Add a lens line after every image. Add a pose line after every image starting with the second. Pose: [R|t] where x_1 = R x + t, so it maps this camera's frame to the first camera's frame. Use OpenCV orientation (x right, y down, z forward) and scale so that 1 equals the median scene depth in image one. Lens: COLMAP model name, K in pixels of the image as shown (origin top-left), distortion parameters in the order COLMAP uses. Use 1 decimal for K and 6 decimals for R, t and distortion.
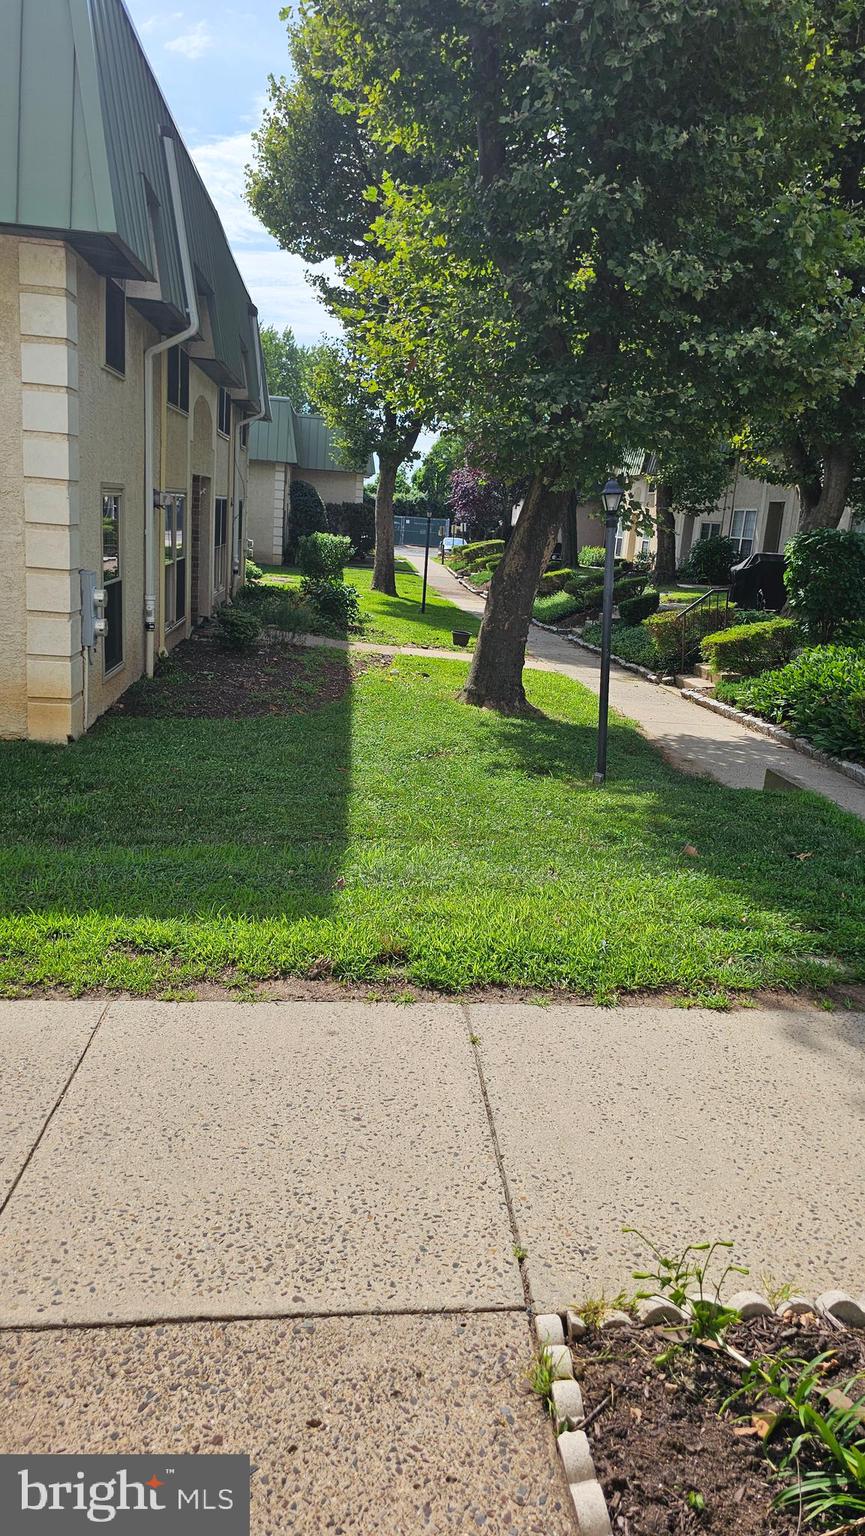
lens RADIAL K [[1062.2, 0, 419.4], [0, 1062.2, 738.9], [0, 0, 1]] dist [0.045149, -0.057919]
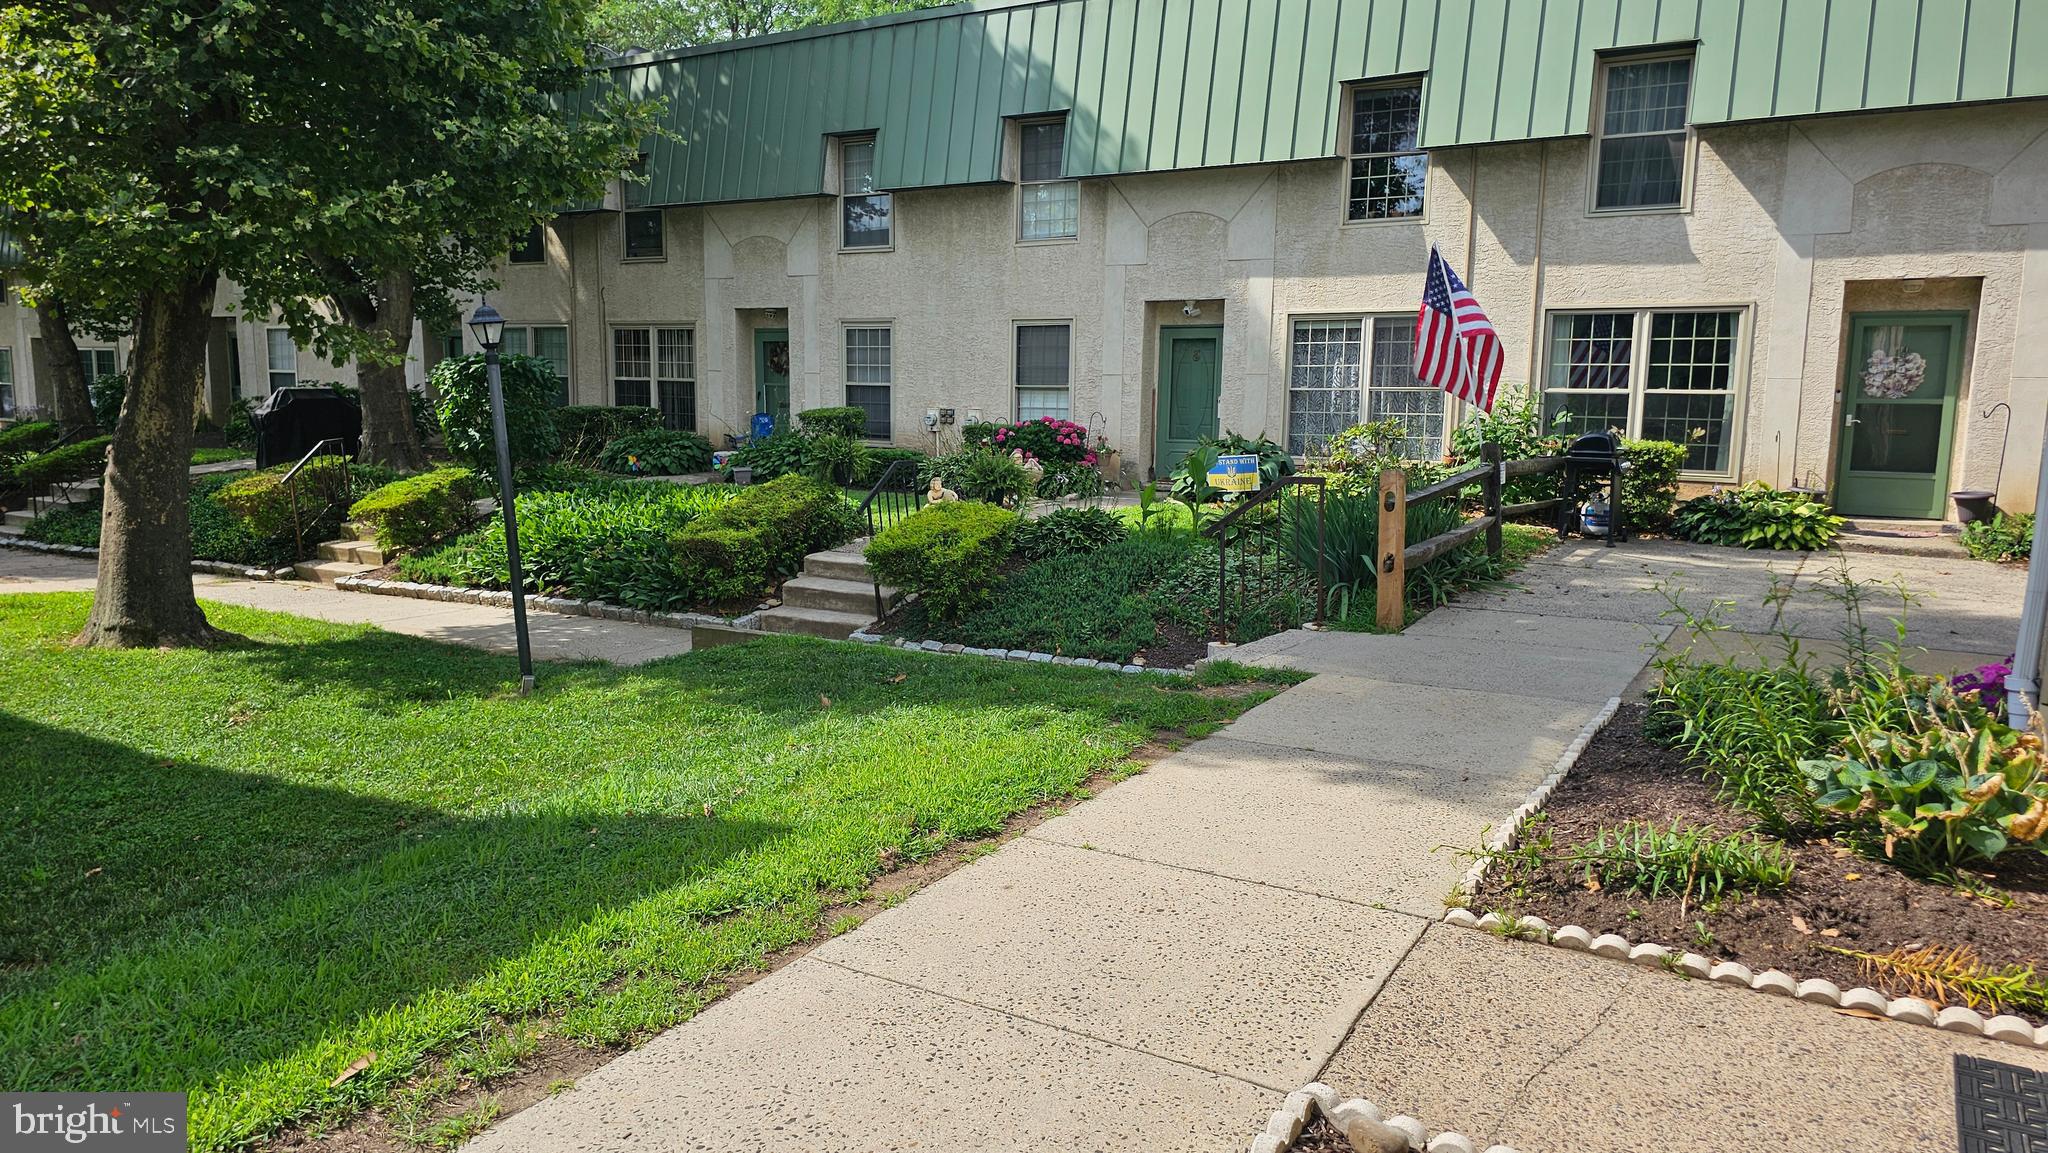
lens RADIAL K [[1416.2, 0, 1034.1], [0, 1416.2, 574.8], [0, 0, 1]] dist [0.045149, -0.057919]
pose [[0.584009, -0.169588, 0.793835, -0.479431], [0.194845, 0.978630, 0.065722, -0.040125], [-0.788016, 0.116293, 0.604572, 0.069822]]
